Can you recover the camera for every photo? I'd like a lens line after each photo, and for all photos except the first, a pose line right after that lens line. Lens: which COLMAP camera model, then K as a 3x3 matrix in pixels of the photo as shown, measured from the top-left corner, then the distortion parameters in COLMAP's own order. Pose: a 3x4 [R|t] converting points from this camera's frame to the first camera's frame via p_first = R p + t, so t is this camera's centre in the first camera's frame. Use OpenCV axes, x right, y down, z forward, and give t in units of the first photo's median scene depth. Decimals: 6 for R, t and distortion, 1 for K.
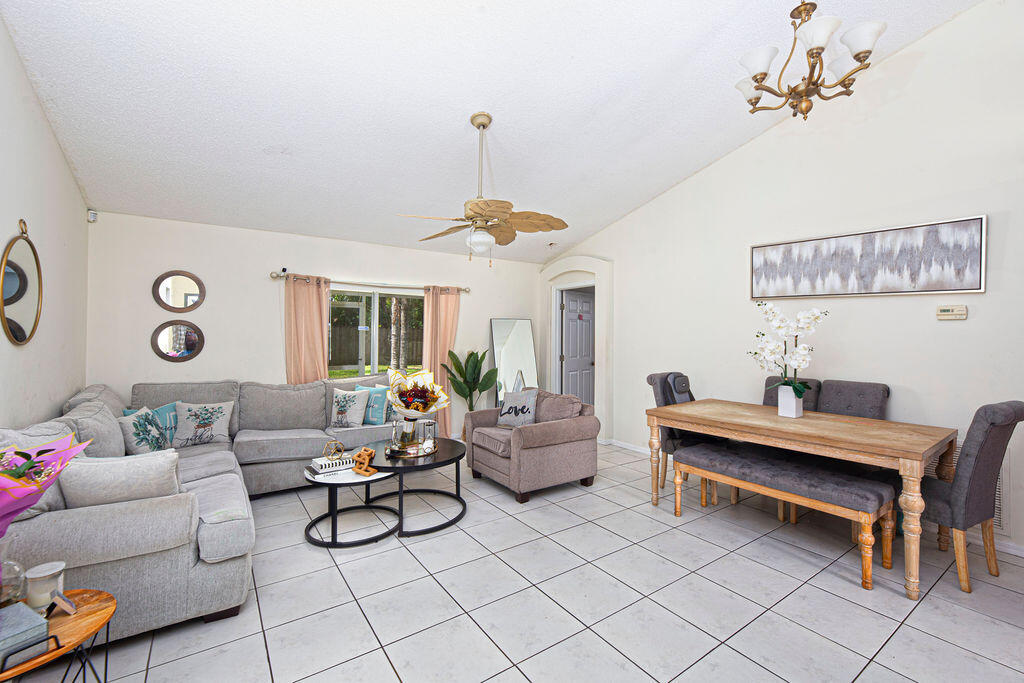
lens RADIAL K [[450.9, 0, 512.0], [0, 450.9, 341.5], [0, 0, 1]] dist [0.000553, 0.000003]
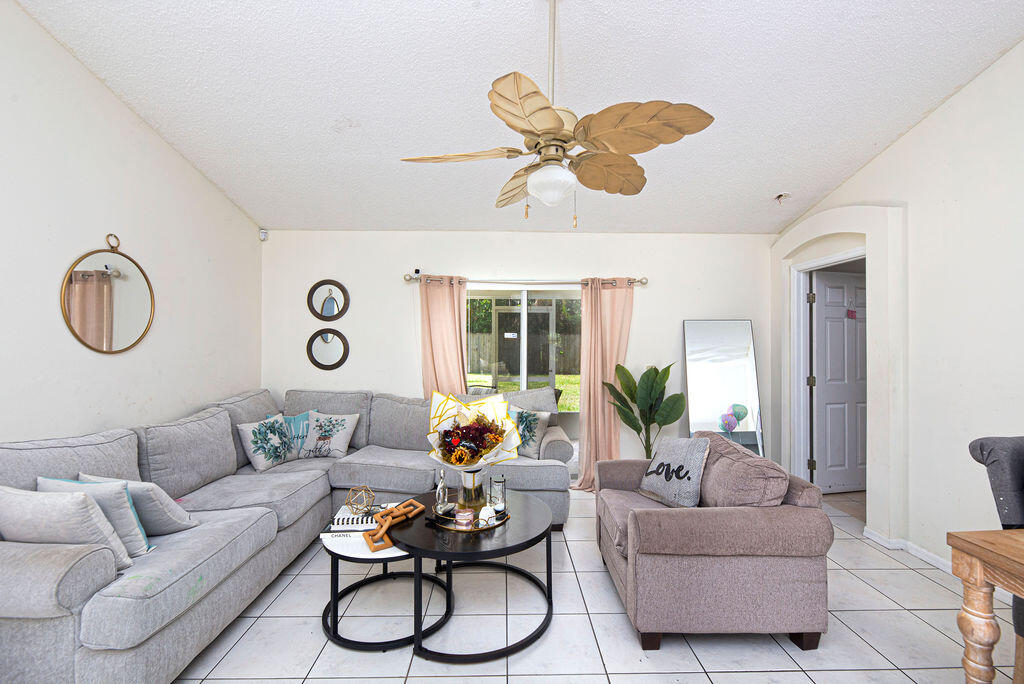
lens RADIAL K [[457.1, 0, 505.7], [0, 457.1, 341.3], [0, 0, 1]] dist [-0.002678, -0.001310]
pose [[0.834381, -0.000603, -0.551188, 0.164262], [-0.009109, 0.999848, -0.014882, -0.007555], [0.551113, 0.017438, 0.834248, 0.379957]]
